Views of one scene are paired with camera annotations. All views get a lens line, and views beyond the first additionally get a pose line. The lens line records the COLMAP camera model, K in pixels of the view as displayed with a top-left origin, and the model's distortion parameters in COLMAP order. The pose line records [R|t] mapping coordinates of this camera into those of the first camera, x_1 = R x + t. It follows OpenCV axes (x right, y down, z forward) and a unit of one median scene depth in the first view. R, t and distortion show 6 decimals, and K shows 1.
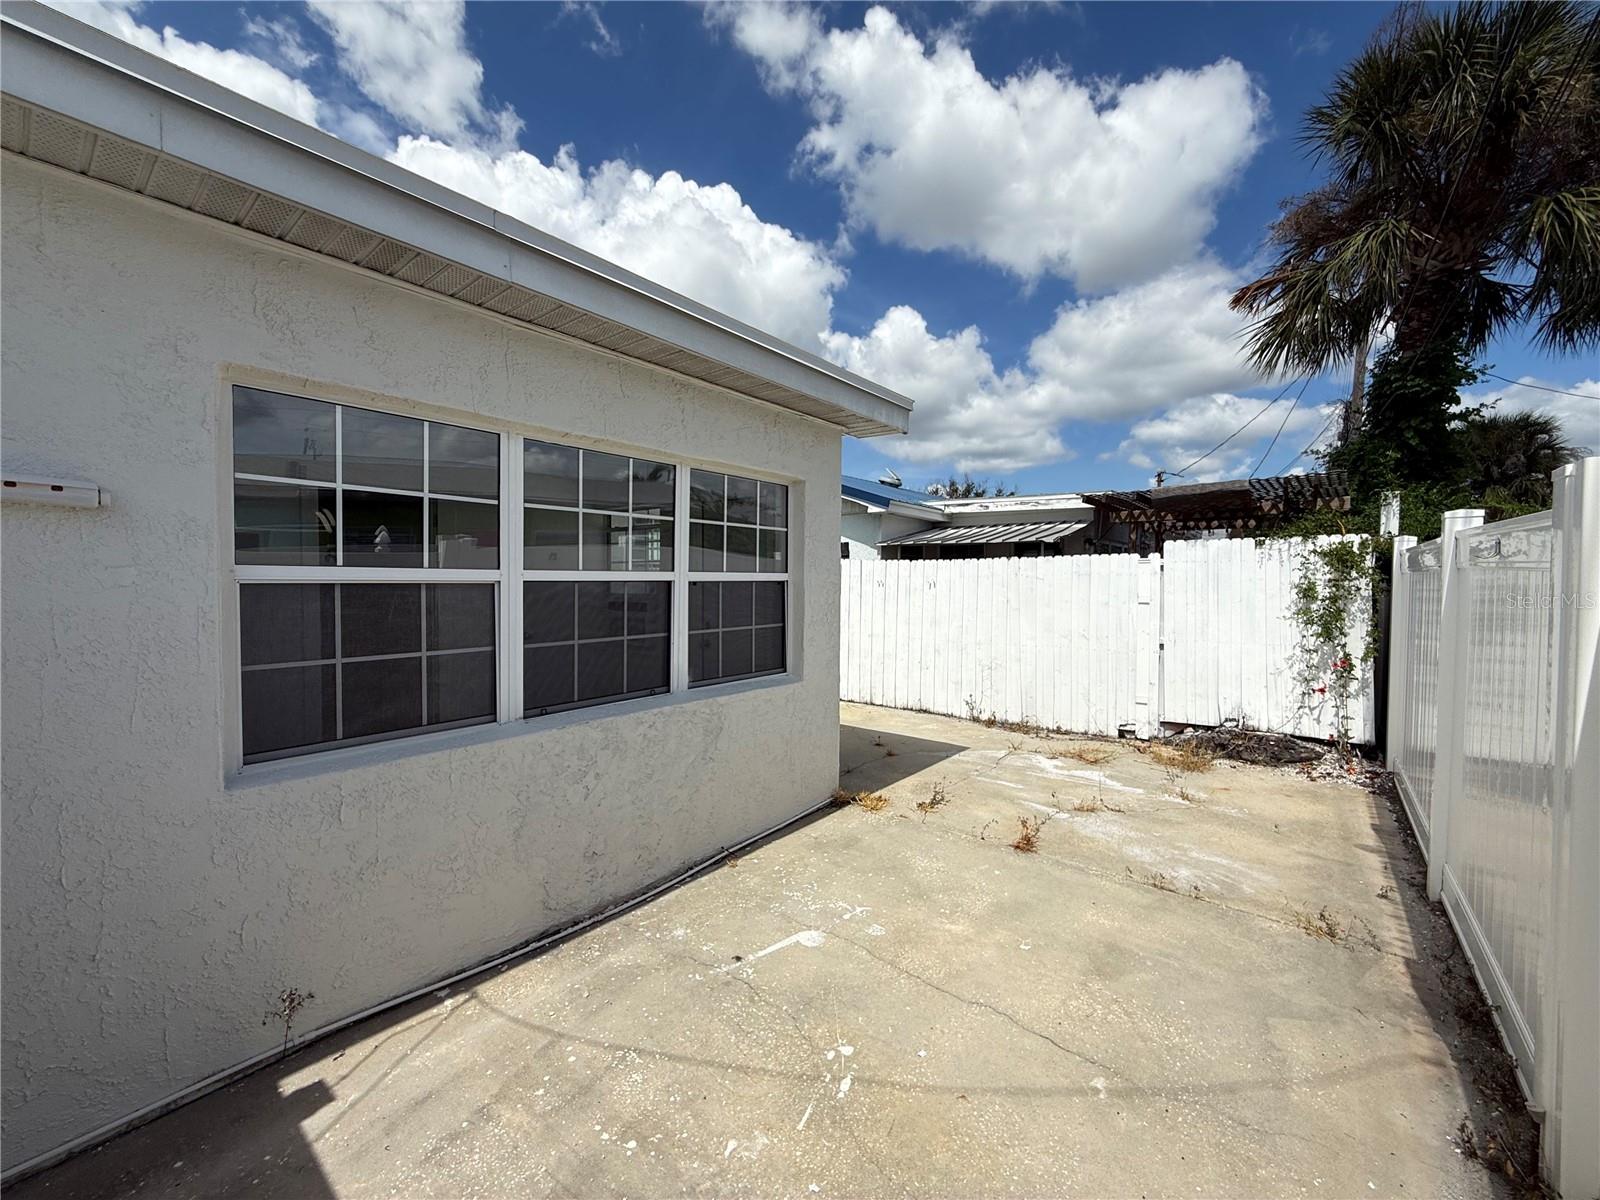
lens RADIAL K [[641.3, 0, 800.0], [0, 641.3, 600.0], [0, 0, 1]] dist [0.001881, 0.000264]
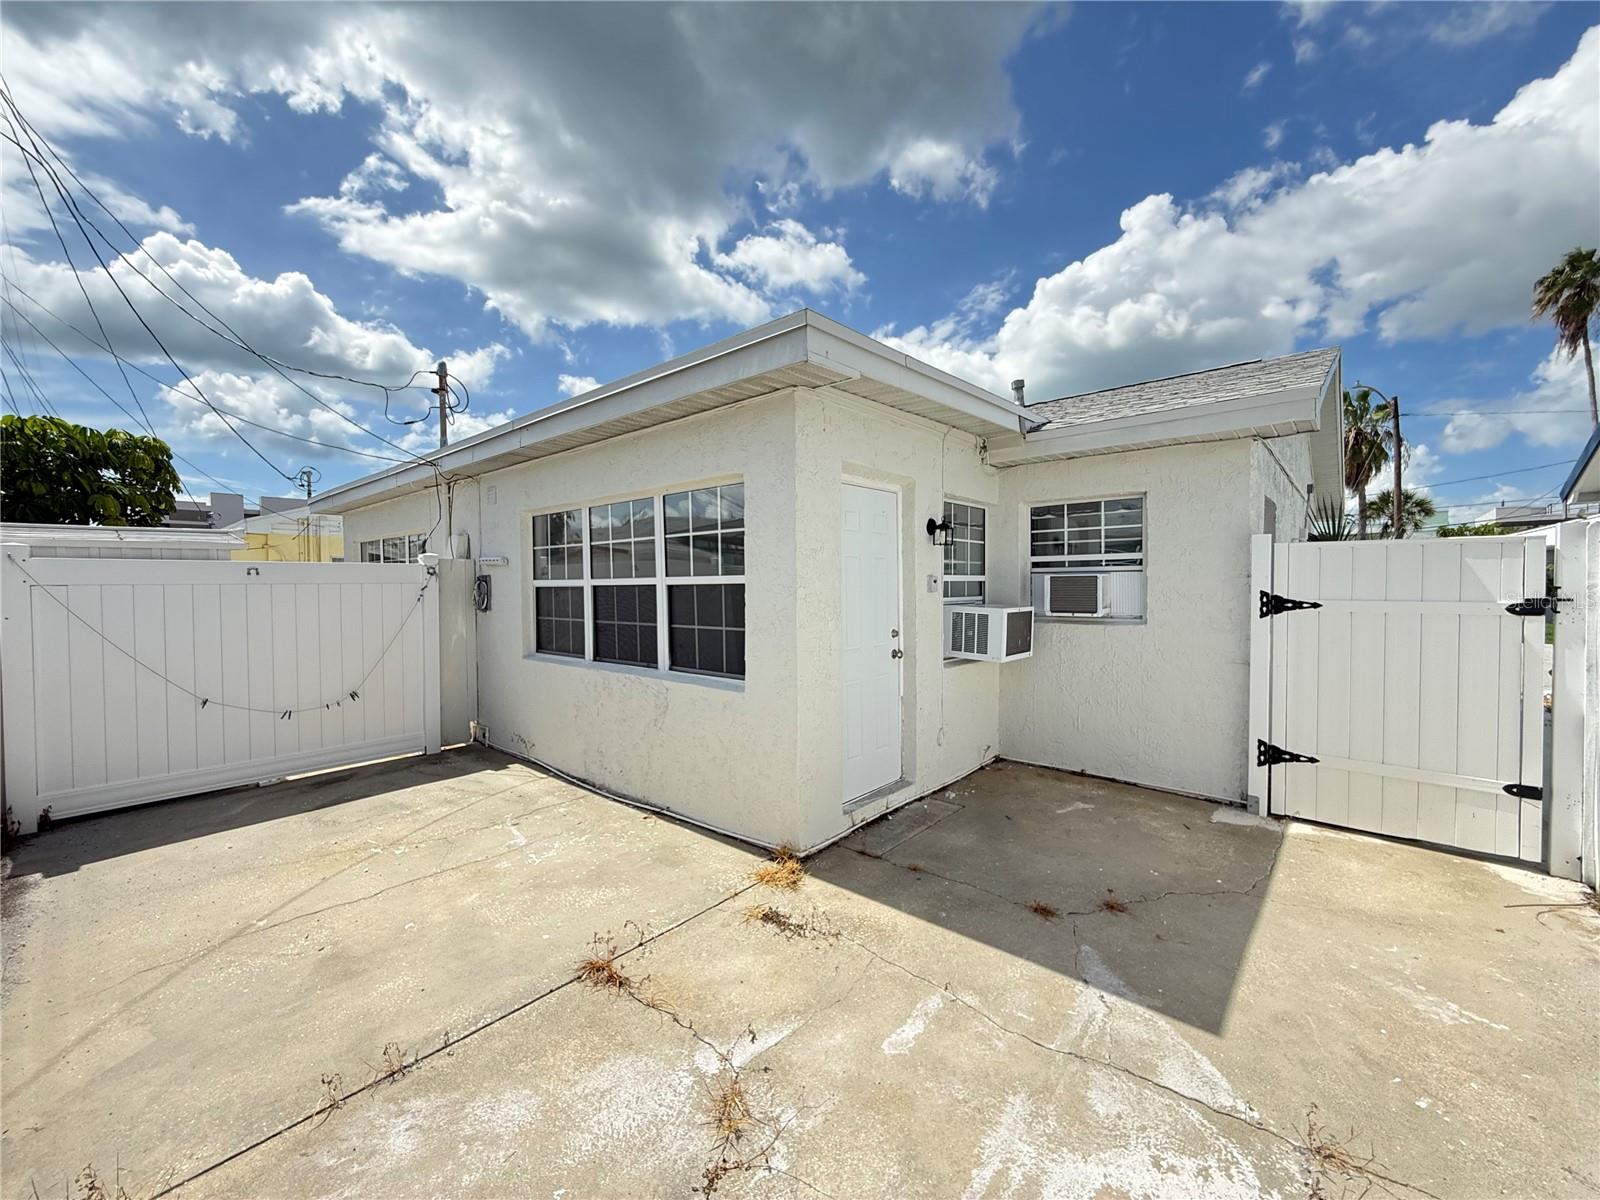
lens RADIAL K [[640.8, 0, 797.0], [0, 640.8, 598.1], [0, 0, 1]] dist [0.000453, 0.000441]
pose [[-0.047527, 0.020547, -0.998659, 1.100214], [-0.020583, 0.999556, 0.021545, -0.036109], [0.998658, 0.021580, -0.047083, 1.343574]]
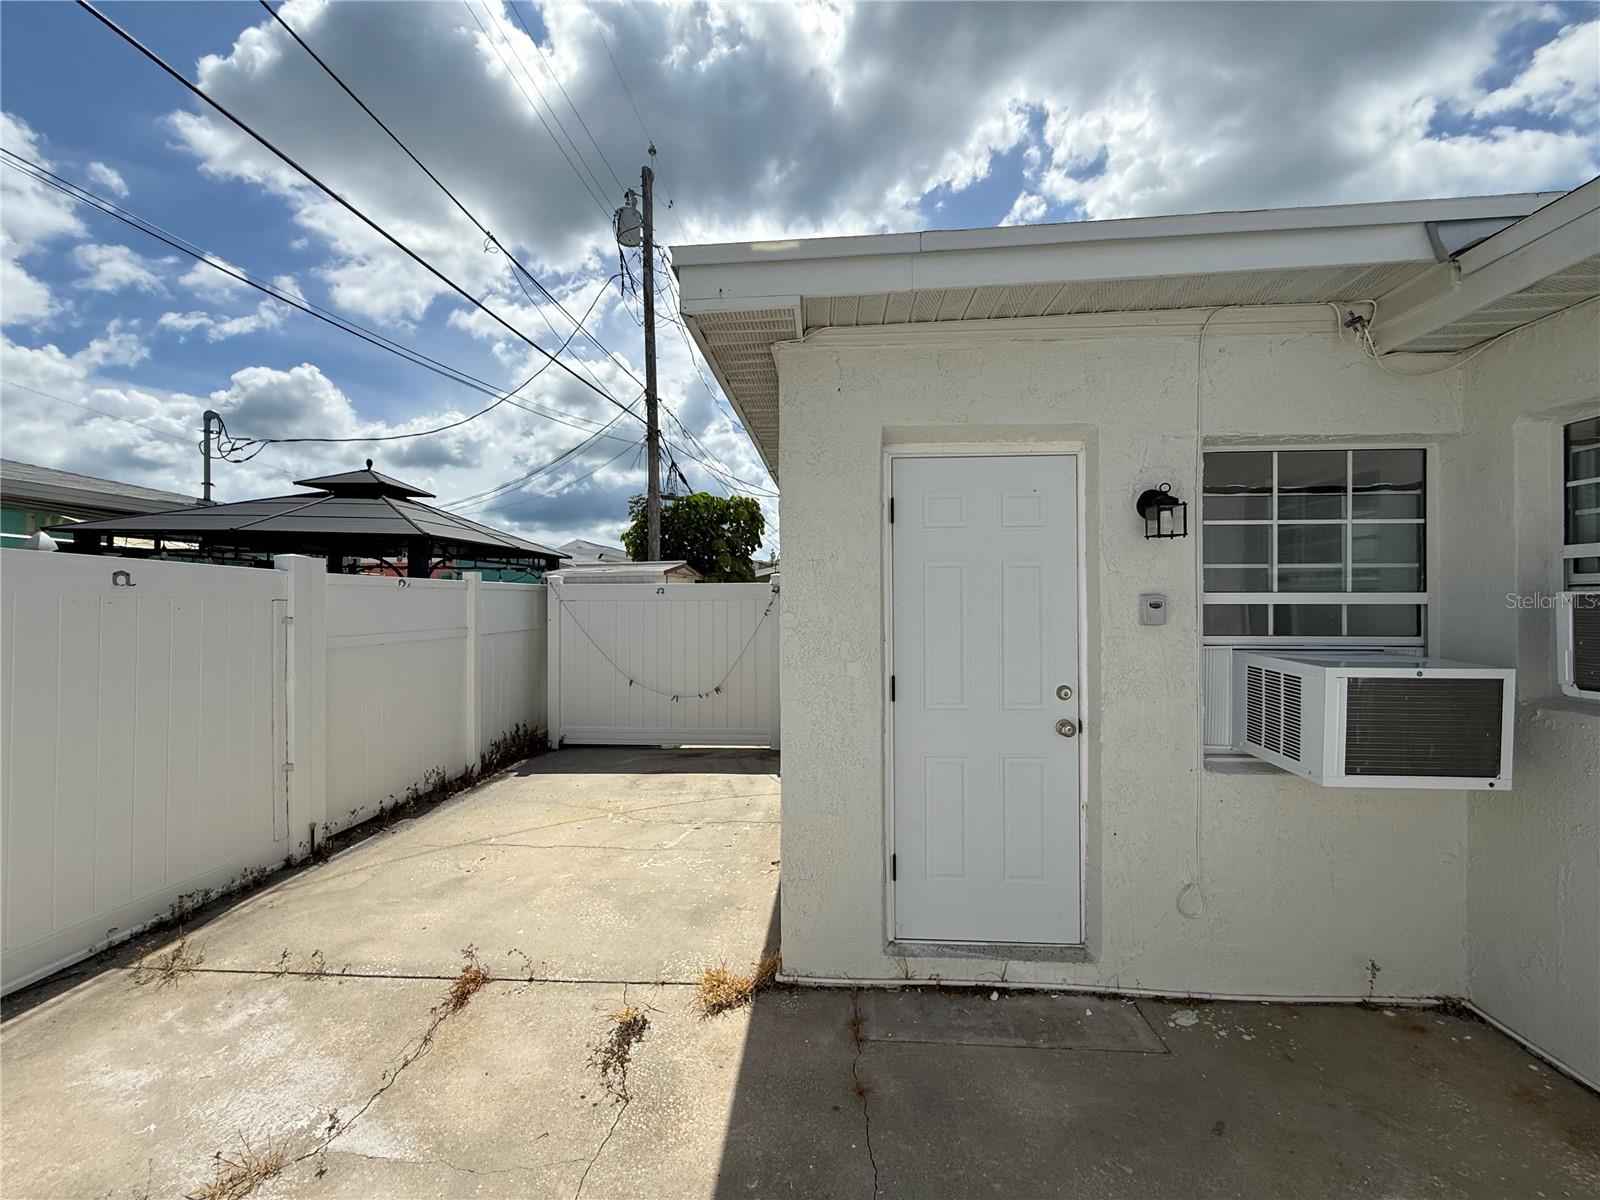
lens RADIAL K [[640.8, 0, 797.0], [0, 640.8, 598.1], [0, 0, 1]] dist [0.000453, 0.000441]
pose [[-0.822059, -0.002722, -0.569396, 0.496722], [-0.016842, 0.999667, 0.019537, -0.063203], [0.569154, 0.025651, -0.821831, 1.926312]]
